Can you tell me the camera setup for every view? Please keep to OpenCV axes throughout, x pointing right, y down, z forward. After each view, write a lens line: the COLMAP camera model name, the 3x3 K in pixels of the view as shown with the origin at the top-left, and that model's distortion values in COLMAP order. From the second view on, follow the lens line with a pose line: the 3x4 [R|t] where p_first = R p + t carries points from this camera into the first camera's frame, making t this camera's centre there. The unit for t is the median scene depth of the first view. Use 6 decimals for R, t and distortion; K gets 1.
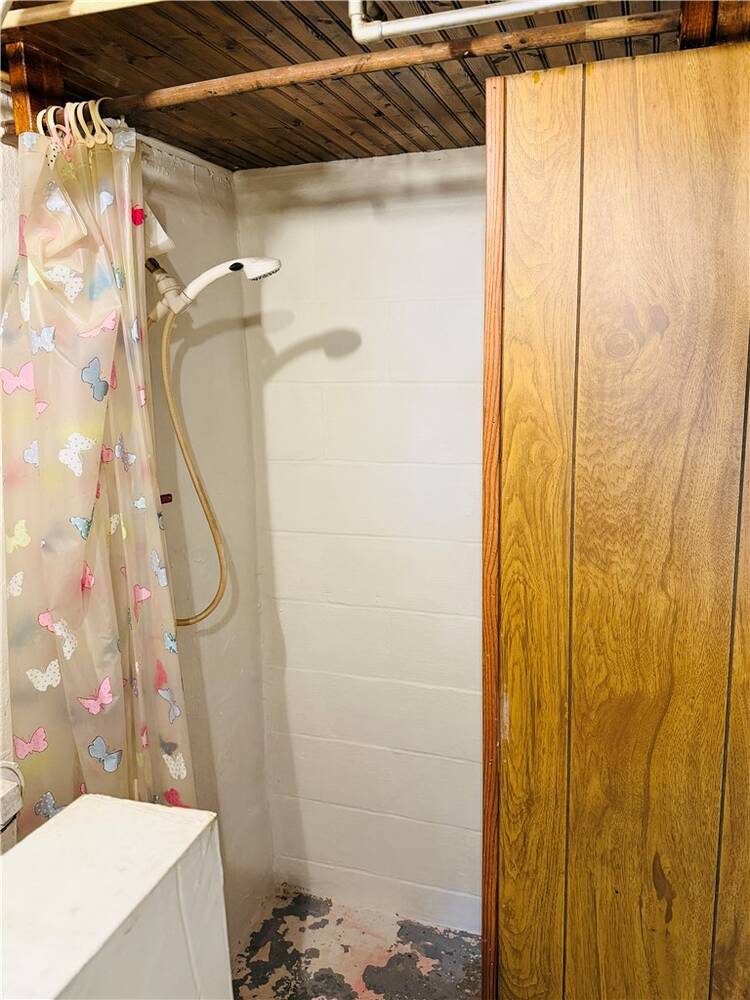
lens RADIAL K [[757.1, 0, 371.8], [0, 757.1, 502.4], [0, 0, 1]] dist [0.012588, -0.001170]
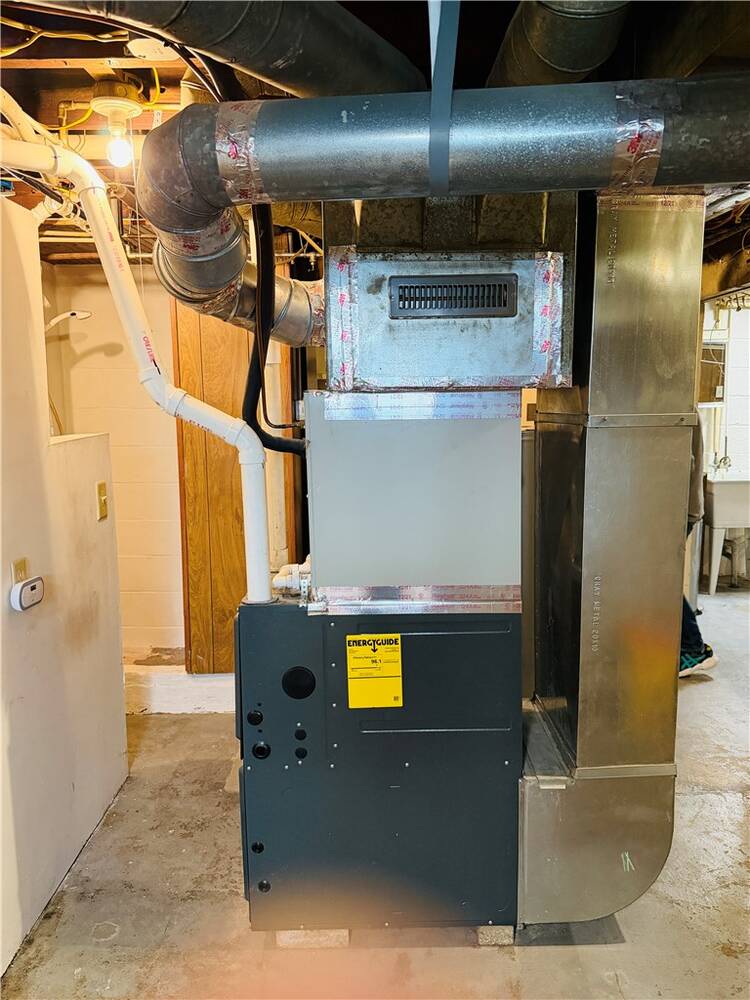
lens RADIAL K [[757.1, 0, 381.4], [0, 757.1, 502.0], [0, 0, 1]] dist [0.012588, -0.001170]
pose [[0.938918, -0.032520, 0.342601, -0.128352], [0.047412, 0.998256, -0.035178, 0.543405], [-0.340860, 0.049273, 0.938822, -2.042091]]
